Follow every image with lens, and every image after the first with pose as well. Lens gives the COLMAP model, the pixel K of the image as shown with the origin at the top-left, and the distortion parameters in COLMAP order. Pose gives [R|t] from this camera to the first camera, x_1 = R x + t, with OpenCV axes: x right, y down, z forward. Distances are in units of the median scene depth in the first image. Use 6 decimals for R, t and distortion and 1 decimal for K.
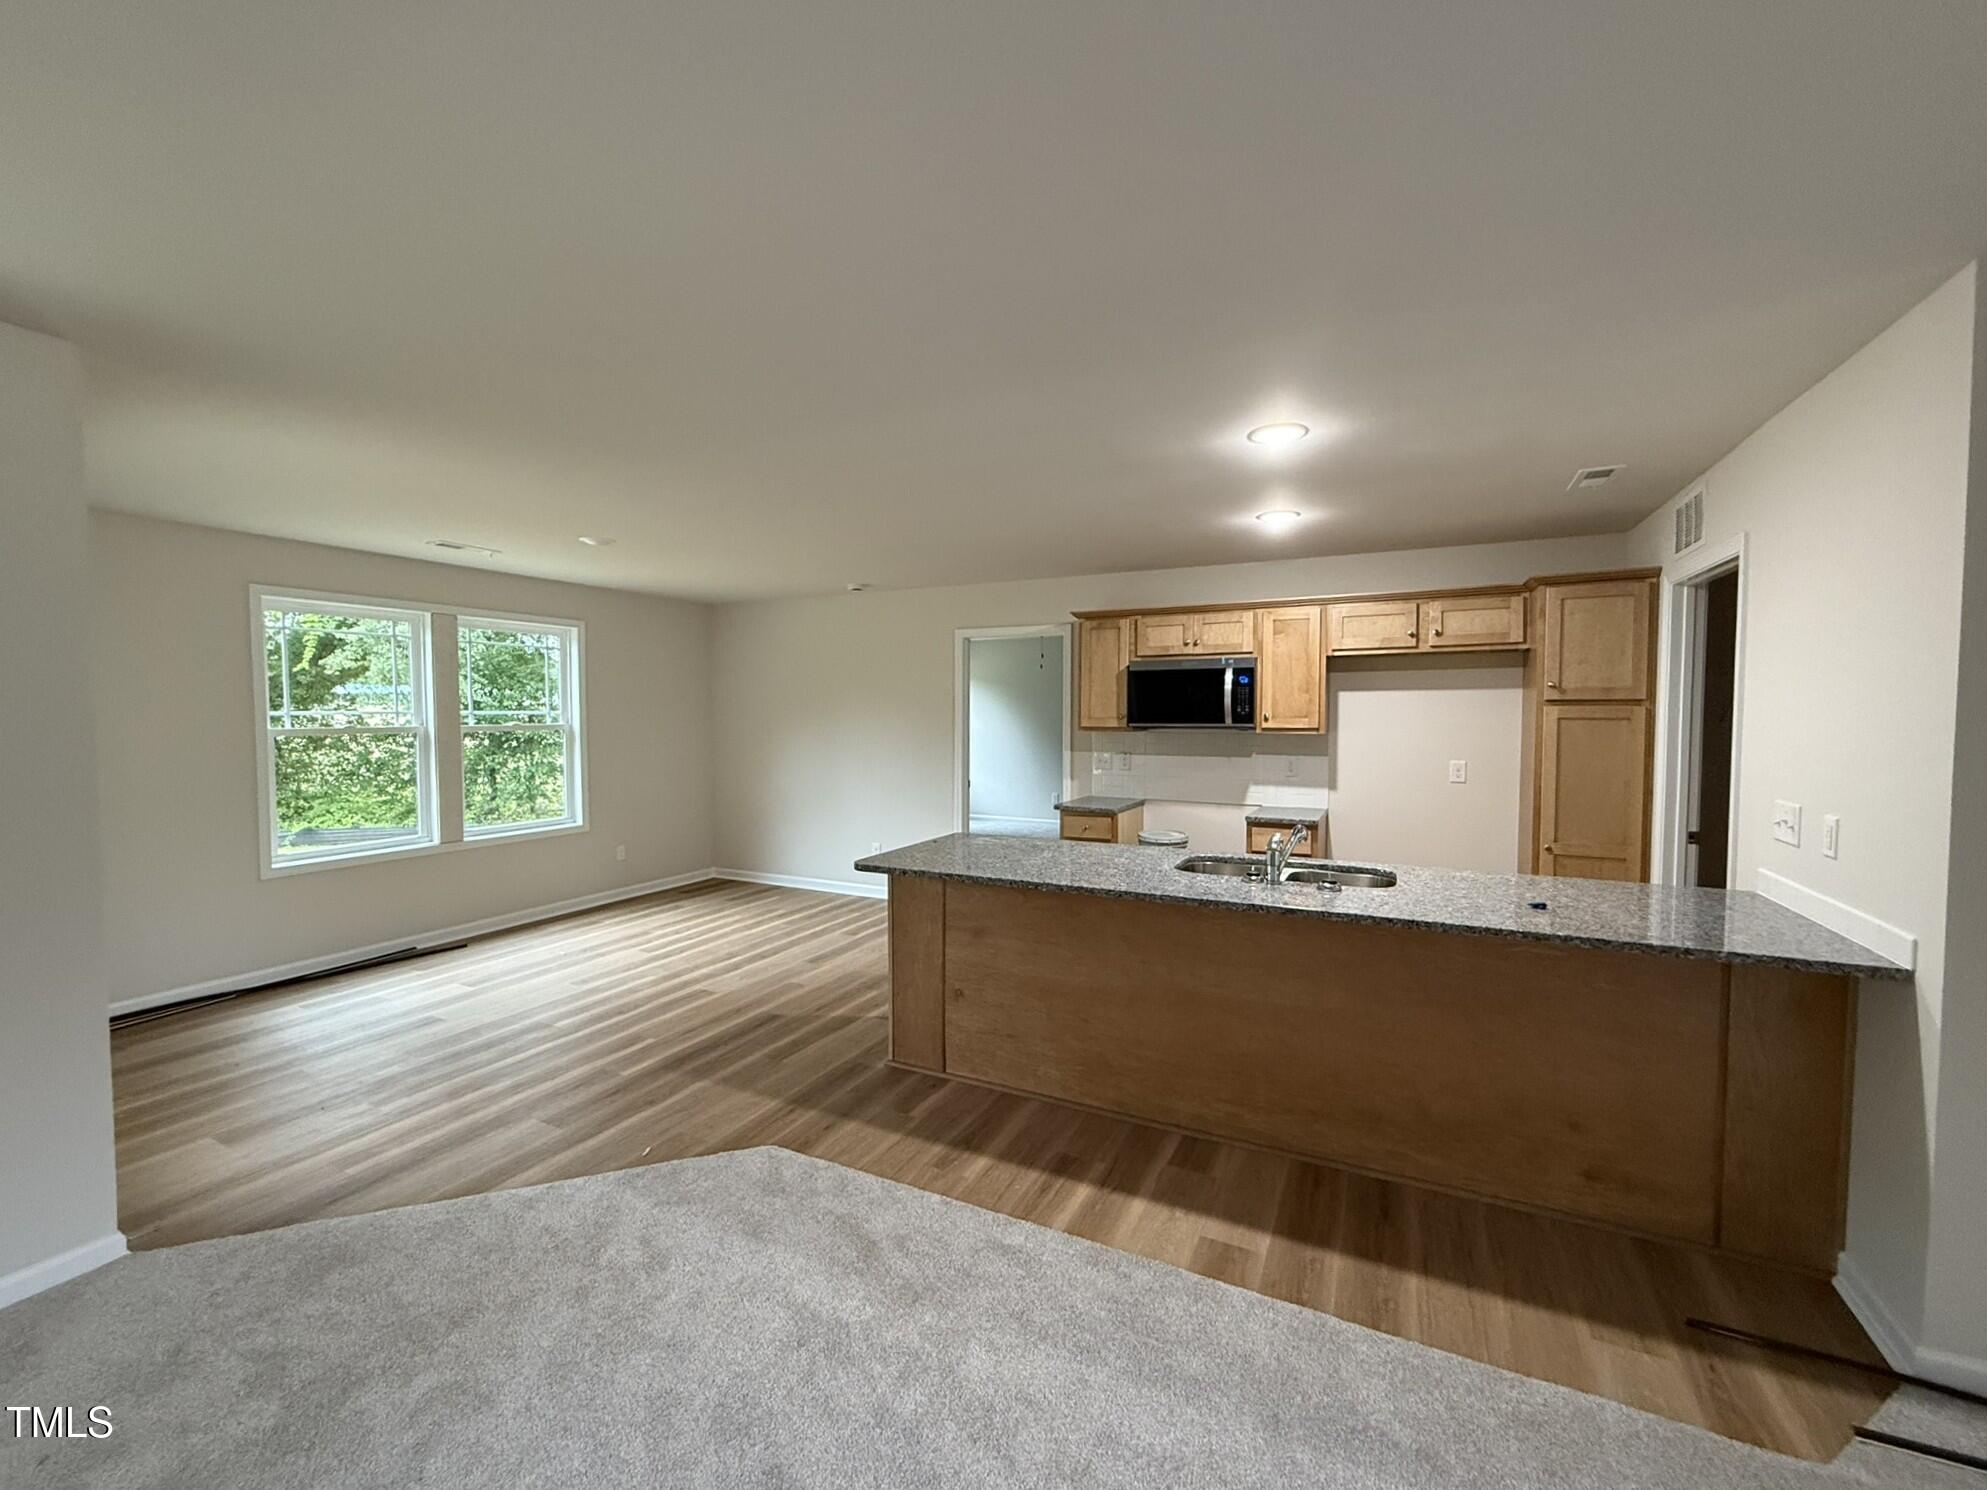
lens RADIAL K [[817.3, 0, 993.5], [0, 817.3, 745.0], [0, 0, 1]] dist [0.001106, 0.000402]
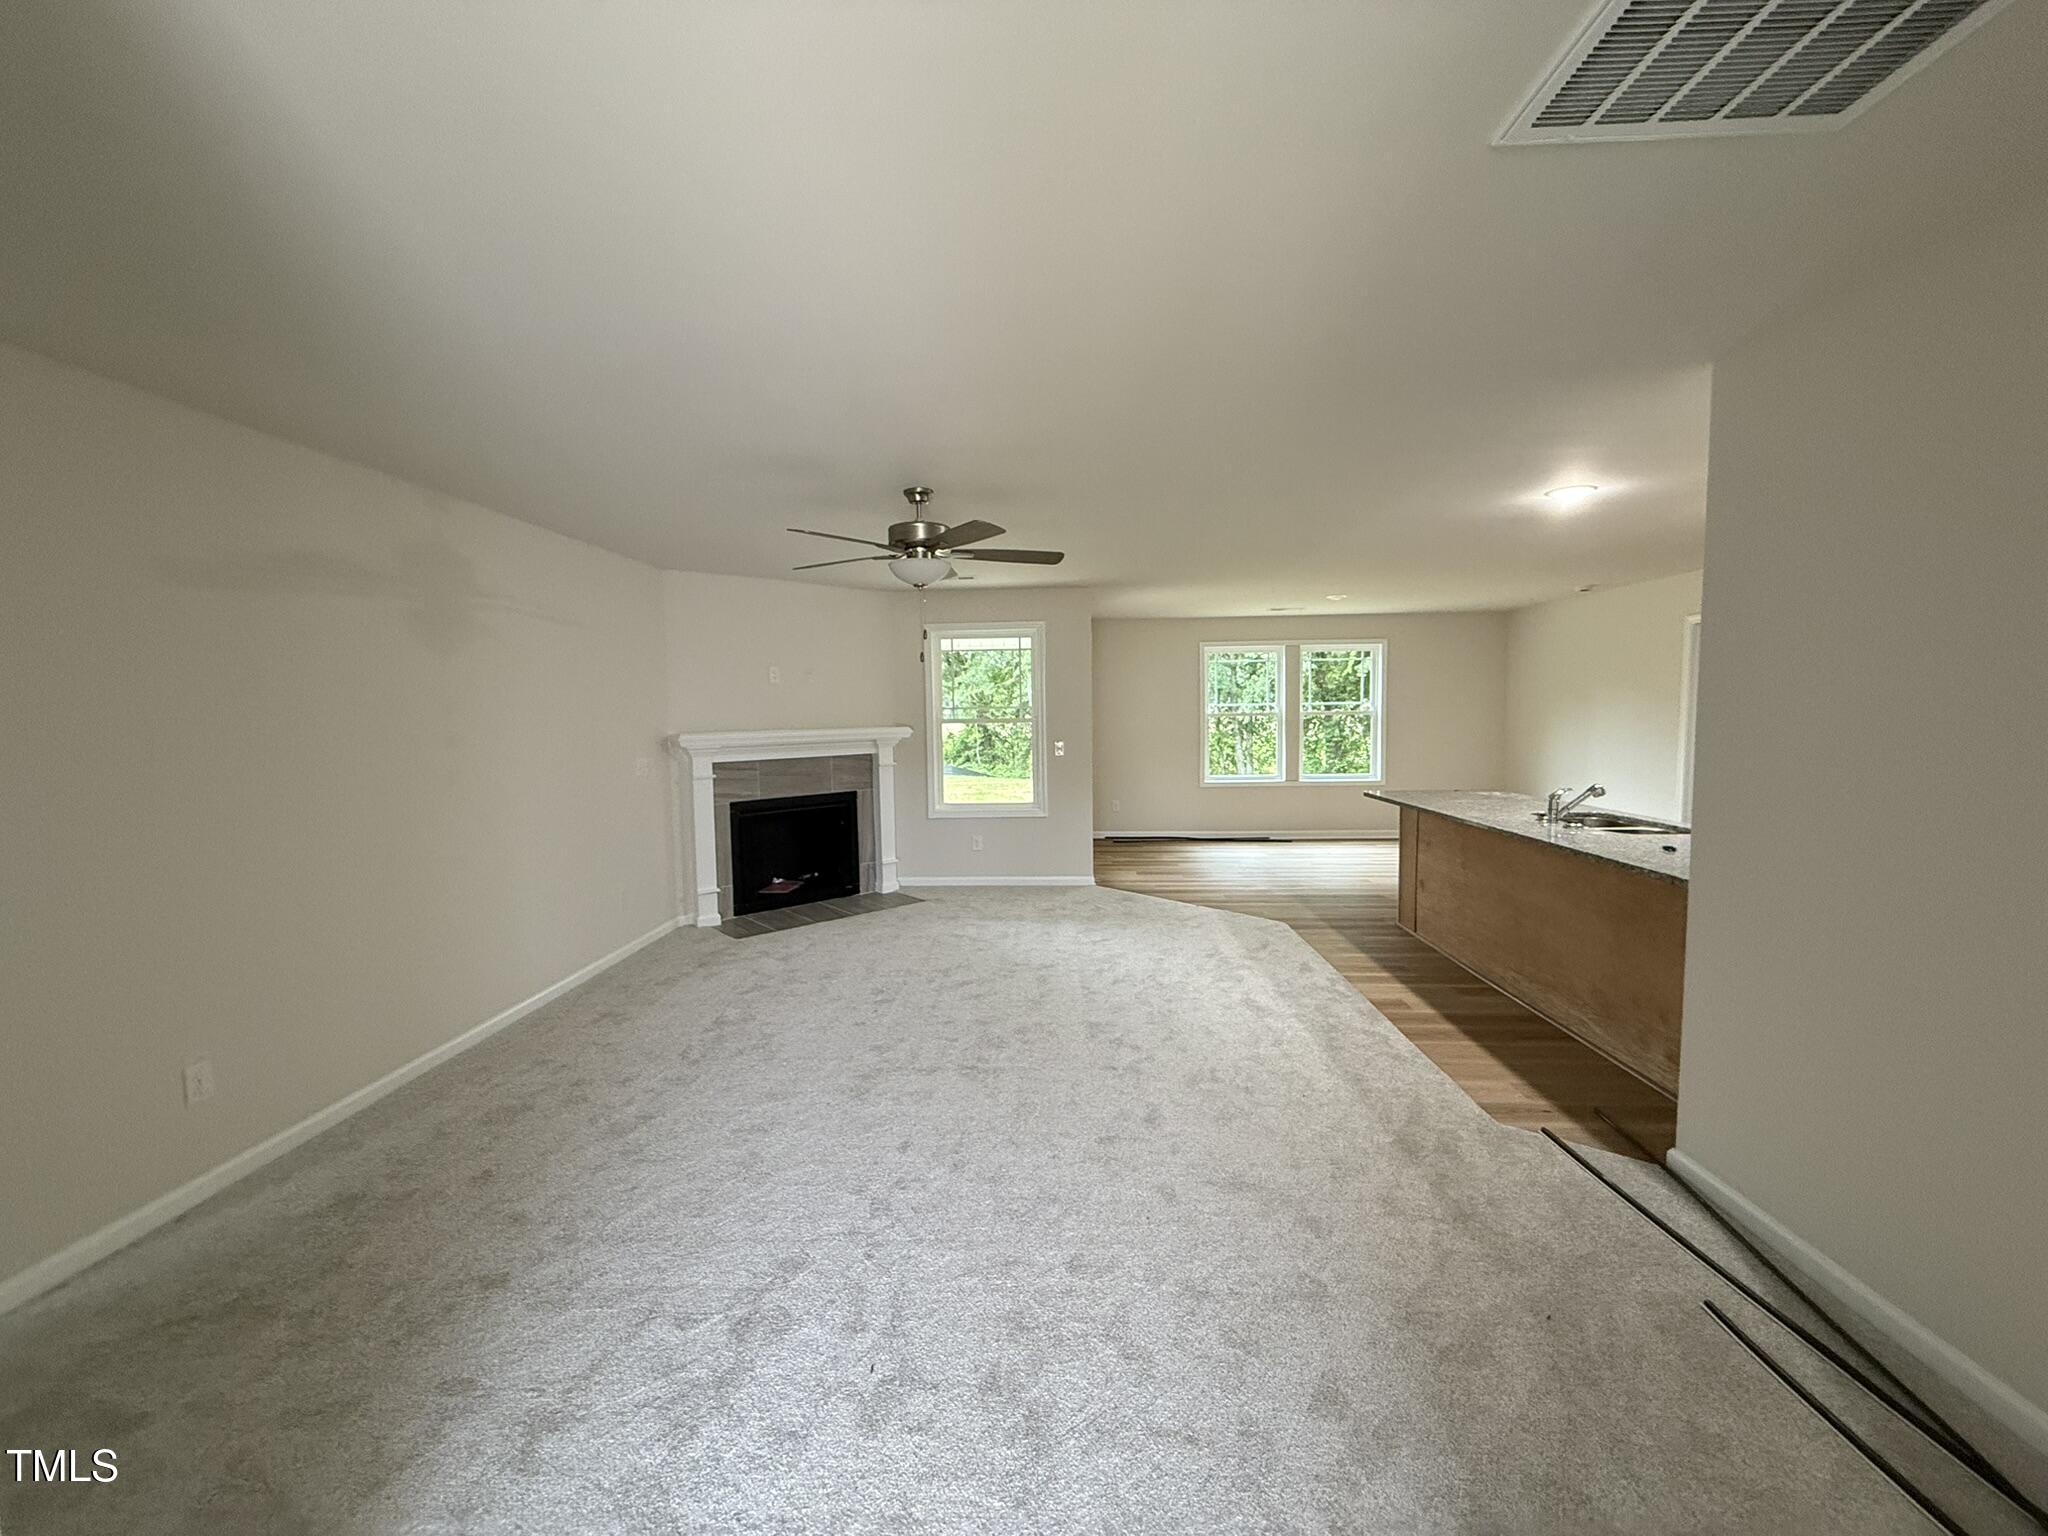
lens RADIAL K [[821.1, 0, 1020.1], [0, 821.1, 764.8], [0, 0, 1]] dist [-0.000164, 0.000139]
pose [[0.405283, 0.056833, -0.912423, 0.713093], [-0.022944, 0.998384, 0.051996, 0.012013], [0.913903, -0.000139, 0.405932, -0.220221]]
